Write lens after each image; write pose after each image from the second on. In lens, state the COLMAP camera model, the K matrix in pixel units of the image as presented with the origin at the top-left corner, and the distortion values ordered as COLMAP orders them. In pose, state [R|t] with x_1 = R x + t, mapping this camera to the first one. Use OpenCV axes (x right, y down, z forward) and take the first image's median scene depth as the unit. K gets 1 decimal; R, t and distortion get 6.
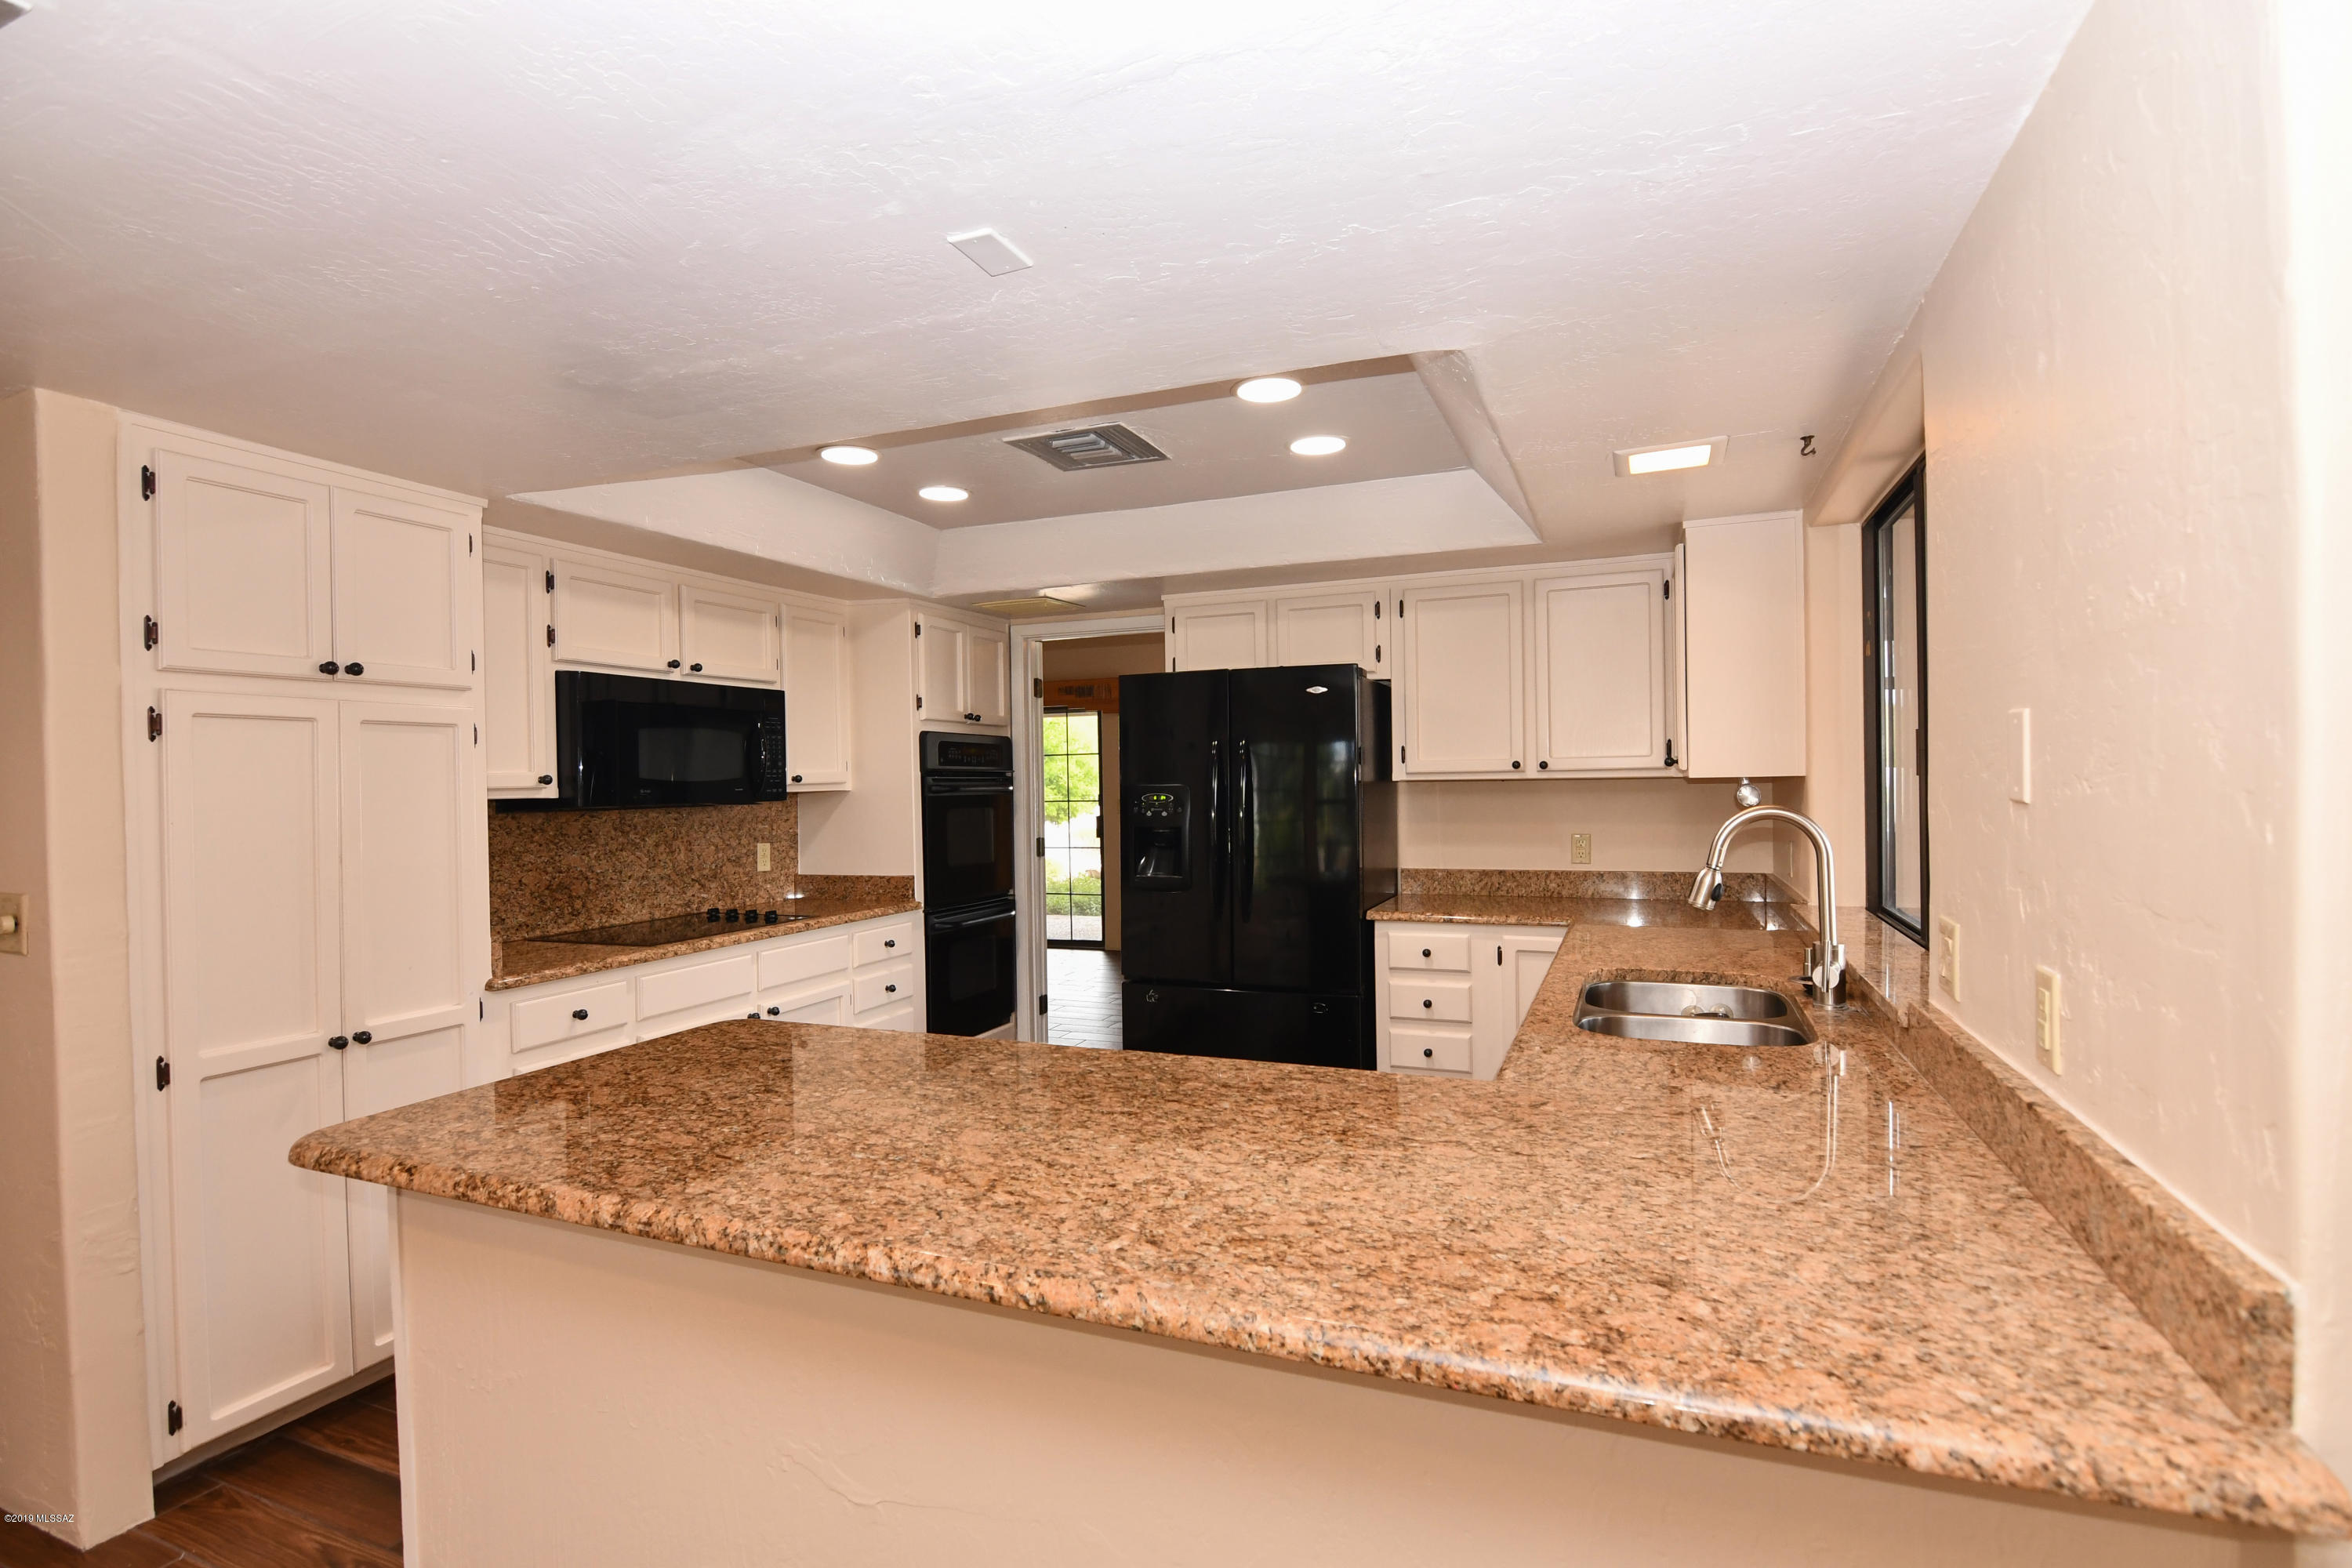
lens RADIAL K [[1139.9, 0, 1164.3], [0, 1139.9, 791.1], [0, 0, 1]] dist [-0.002687, -0.013093]
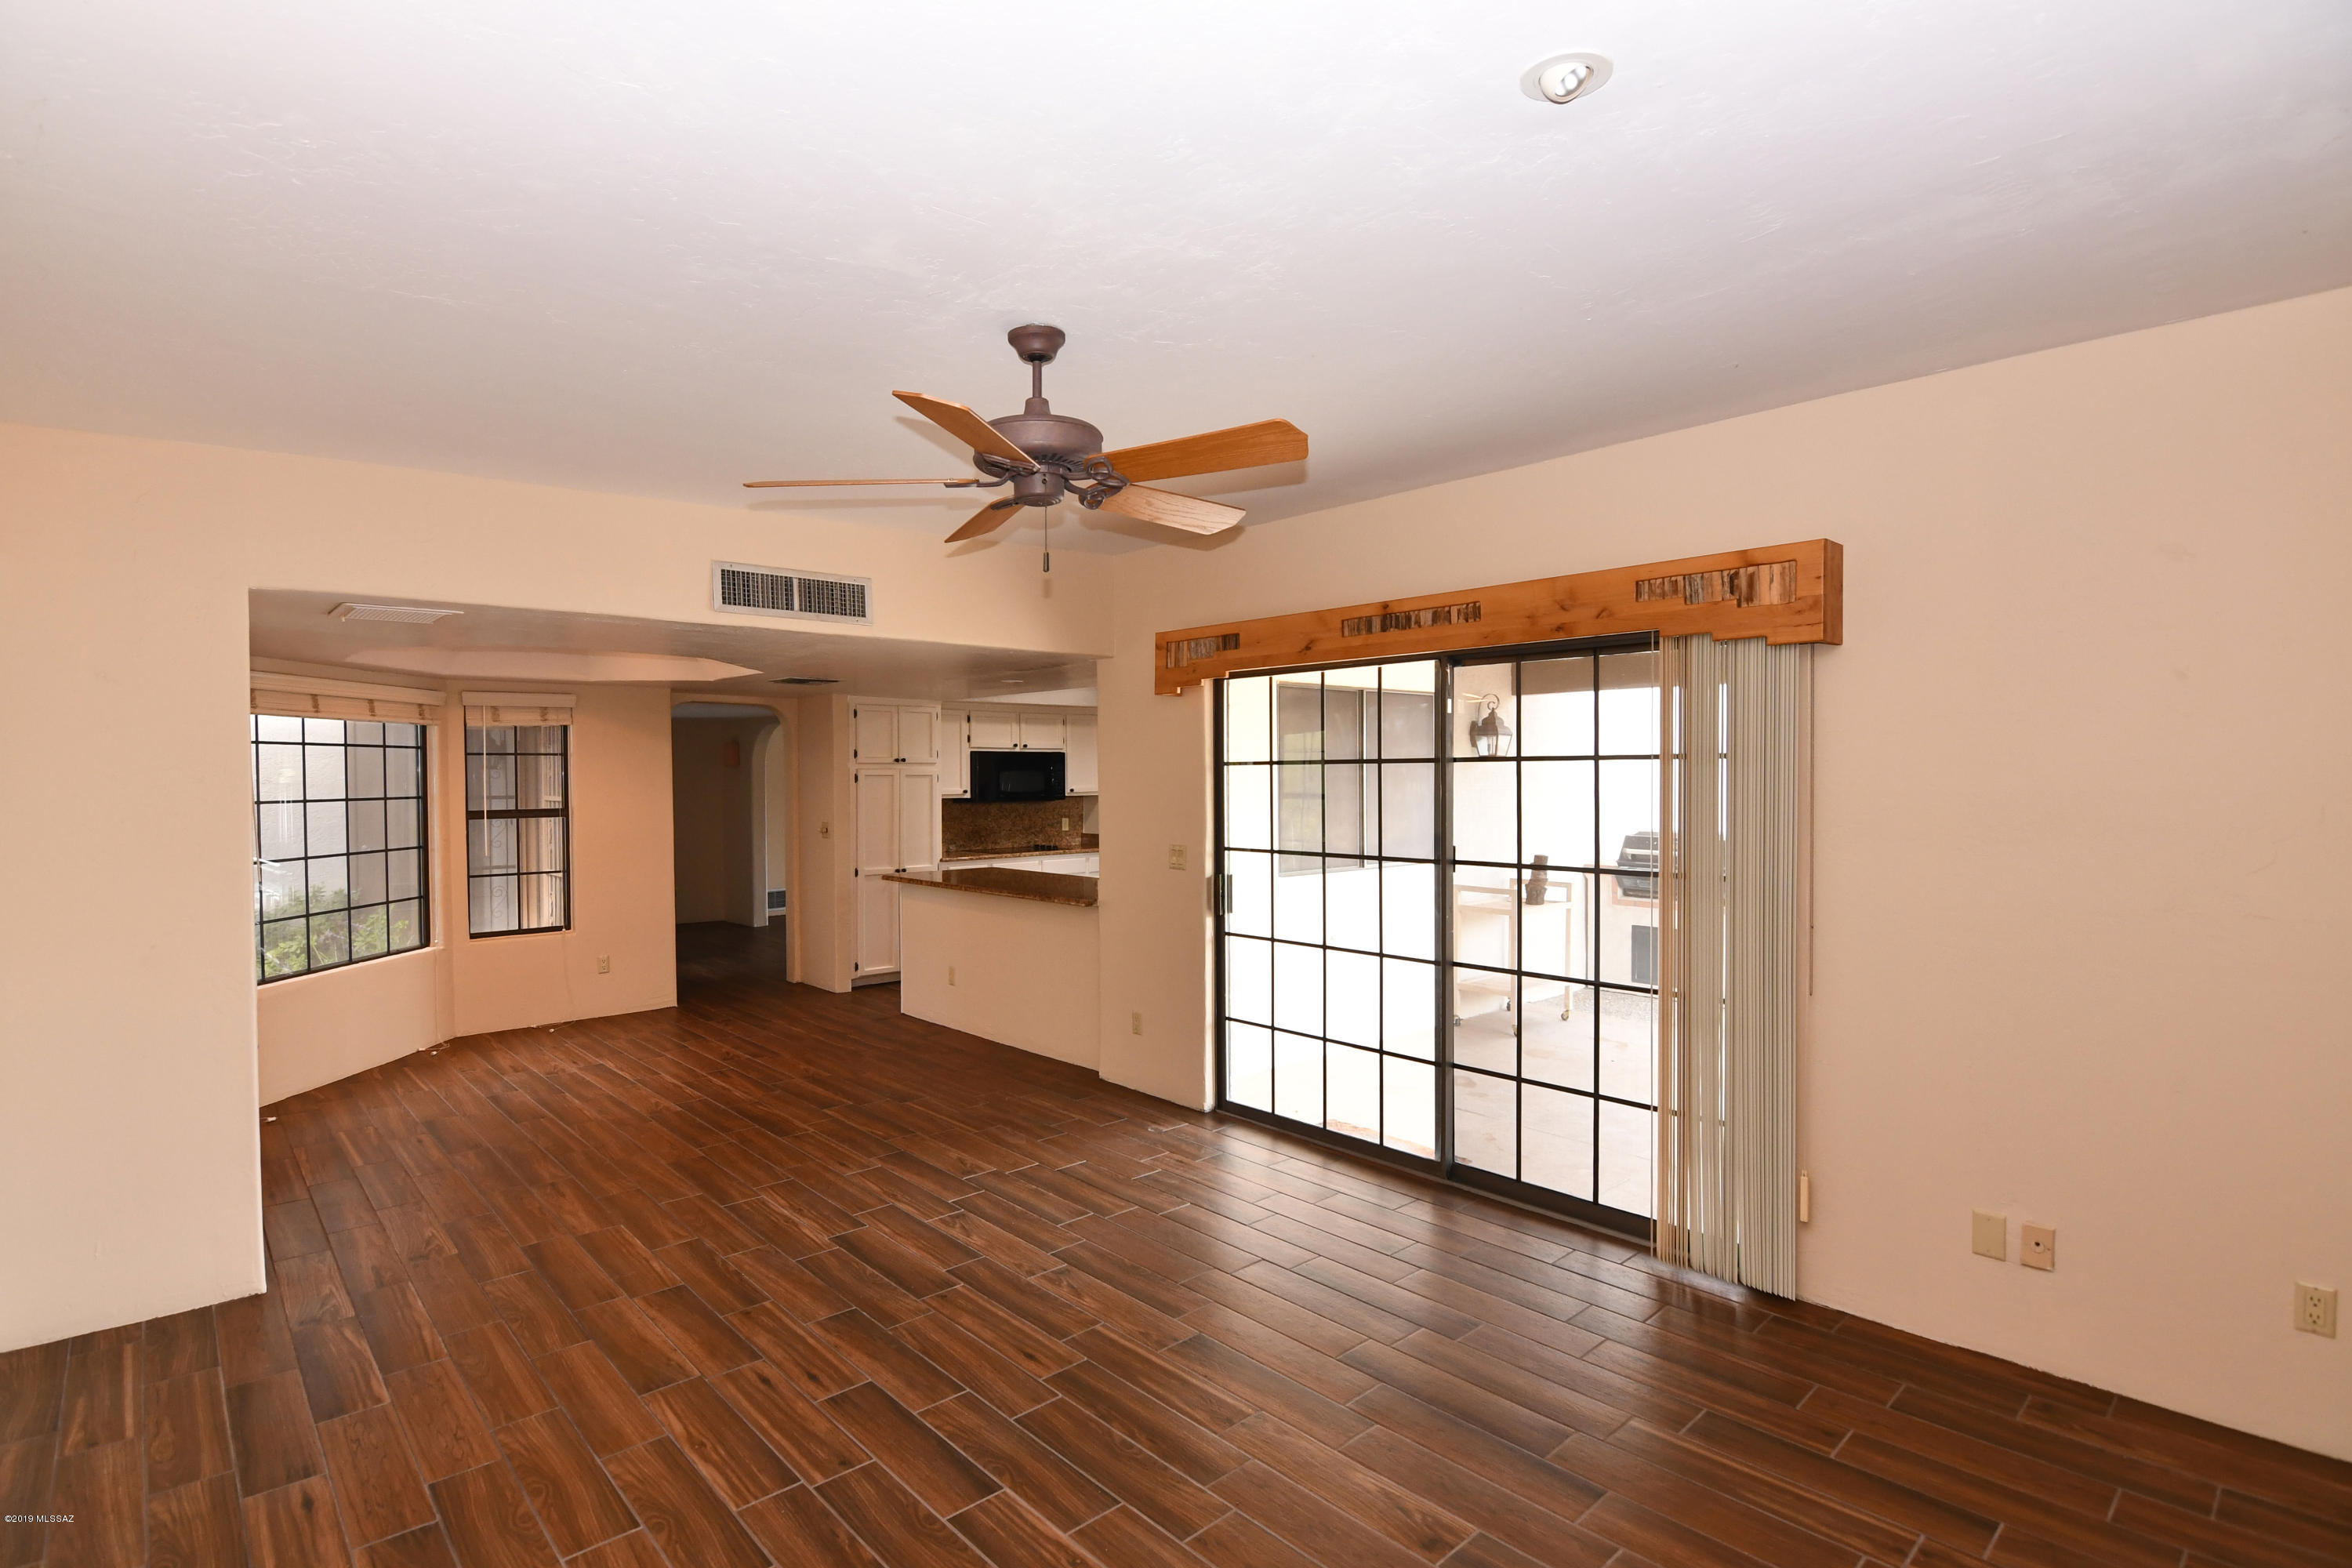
lens RADIAL K [[1139.9, 0, 1164.3], [0, 1139.9, 791.1], [0, 0, 1]] dist [-0.002687, -0.013093]
pose [[0.903625, 0.019021, -0.427903, 0.884899], [-0.015225, 0.999809, 0.012292, -0.042994], [0.428054, -0.004592, 0.903741, -1.064066]]
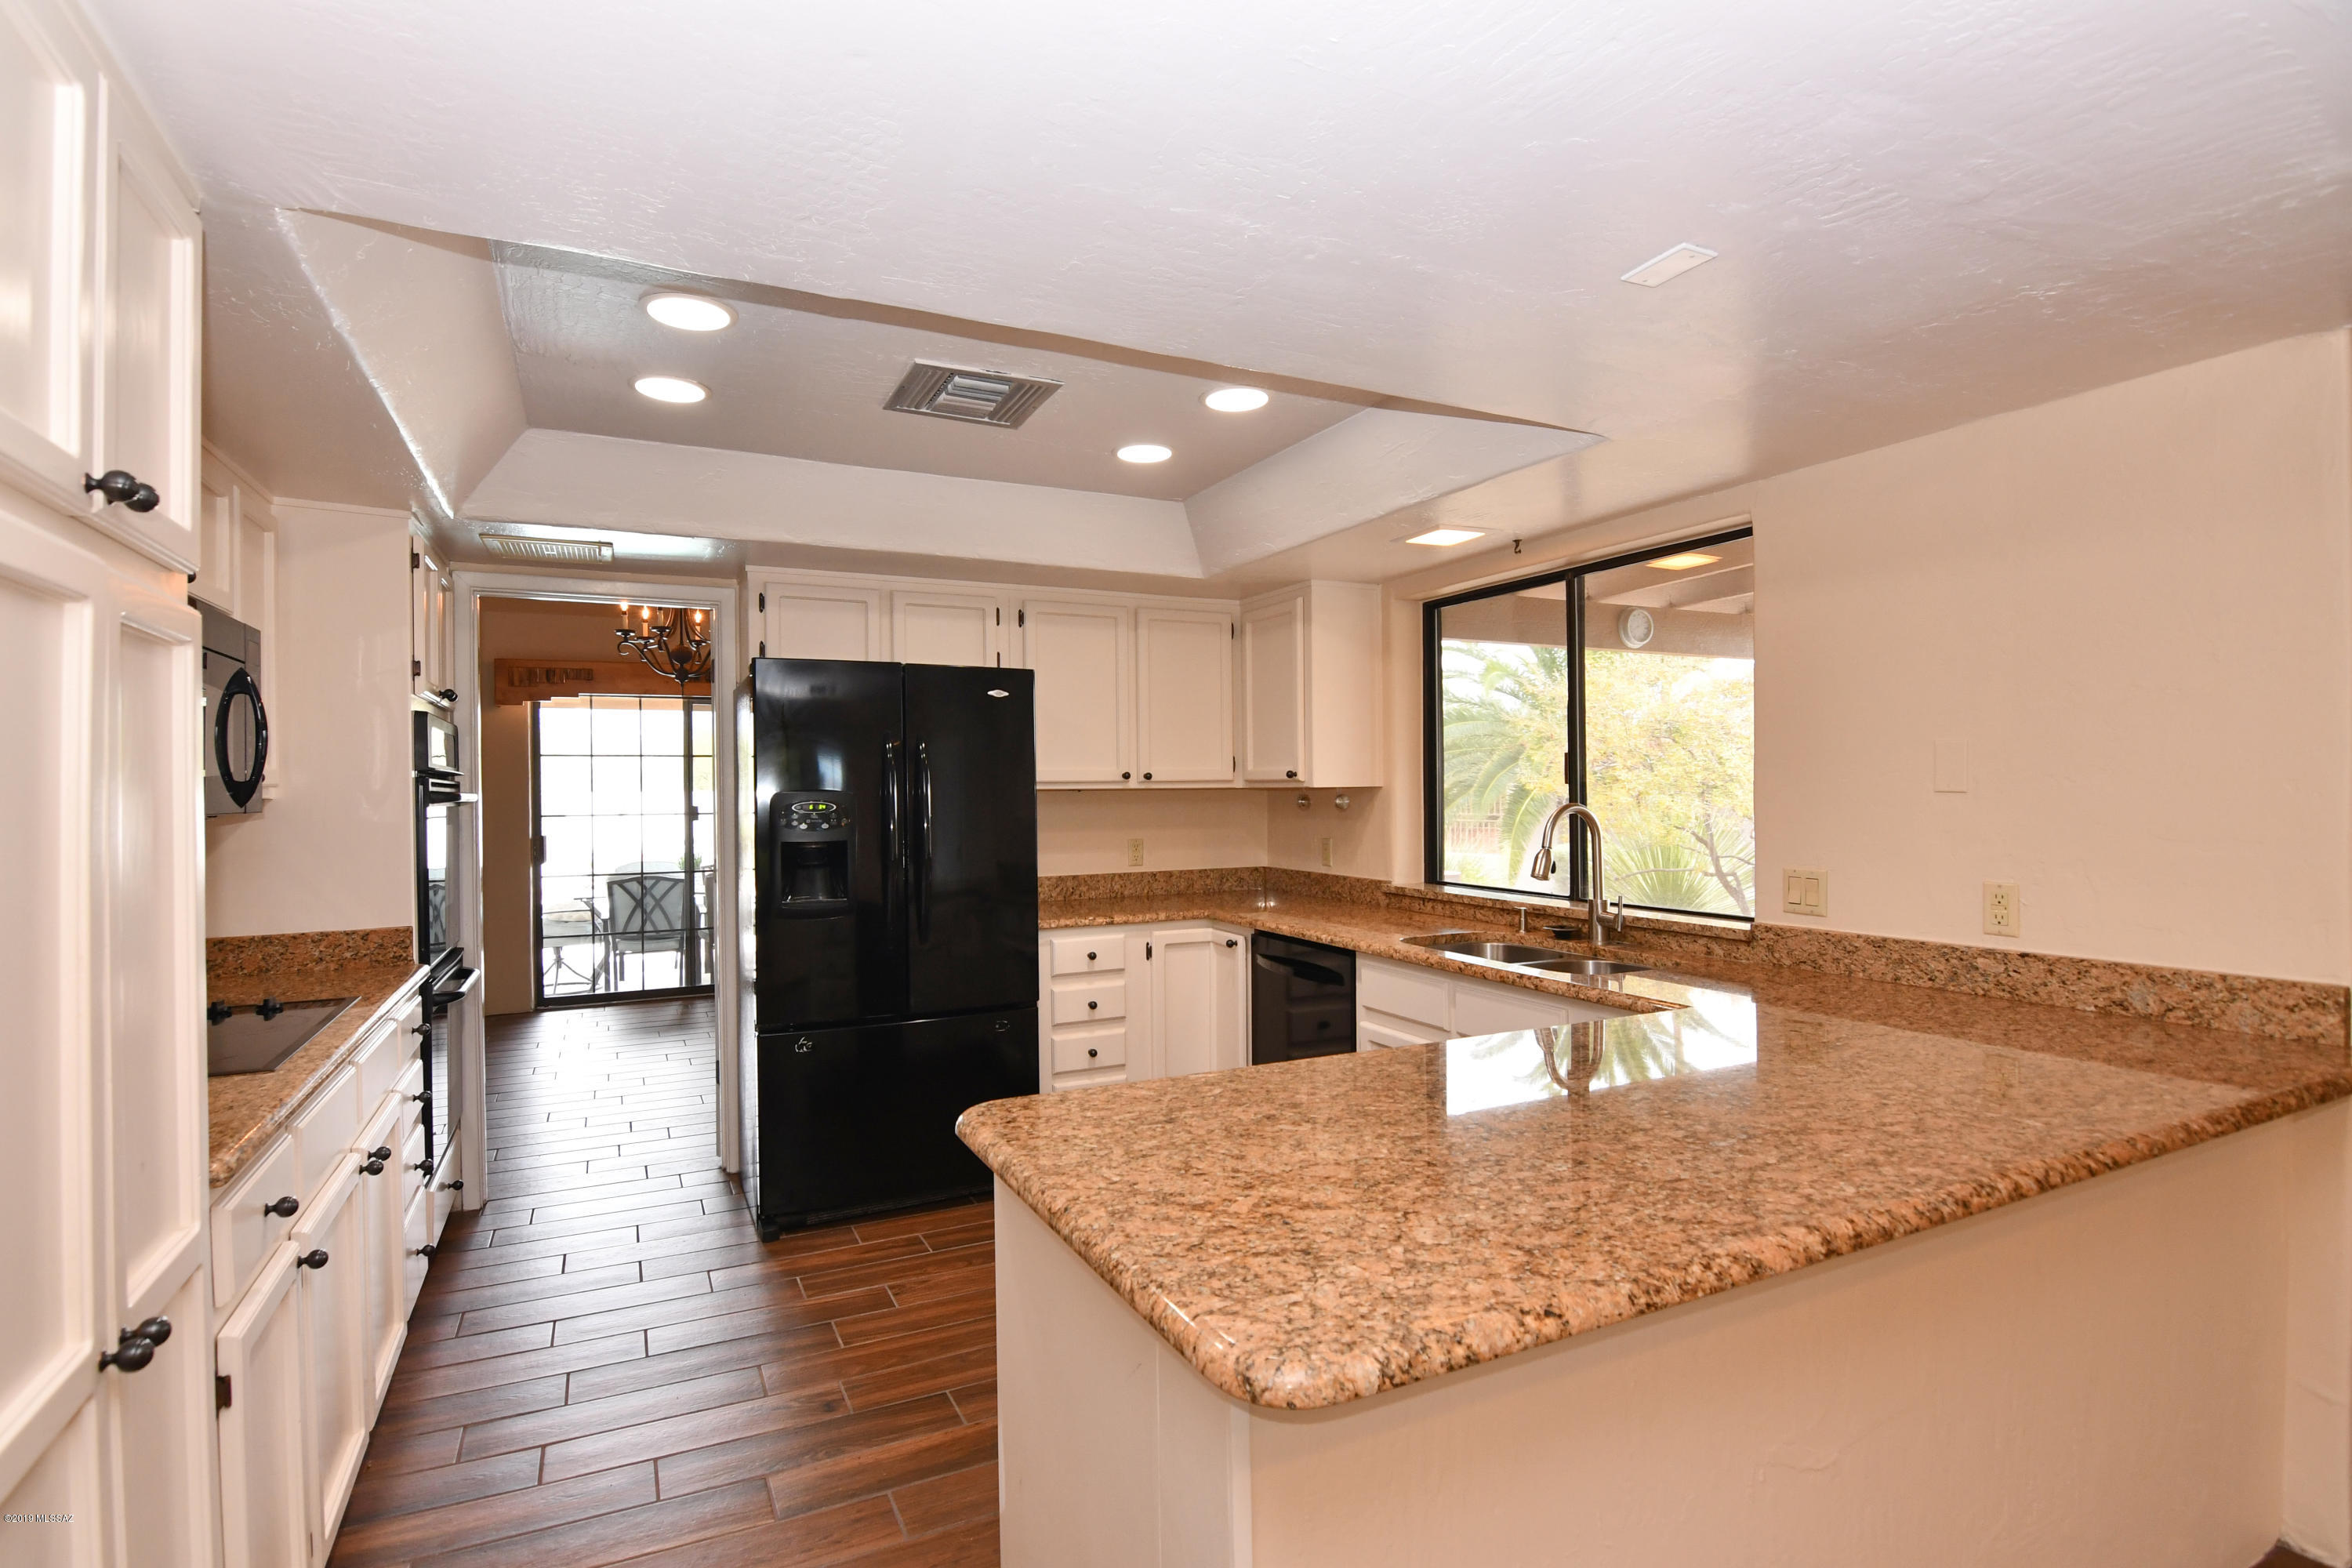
lens RADIAL K [[1139.9, 0, 1164.3], [0, 1139.9, 791.1], [0, 0, 1]] dist [-0.002687, -0.013093]
pose [[0.659367, 0.008157, 0.751777, -0.485921], [0.006852, 0.999834, -0.016858, 0.010241], [-0.751790, 0.016267, 0.659202, 0.259257]]
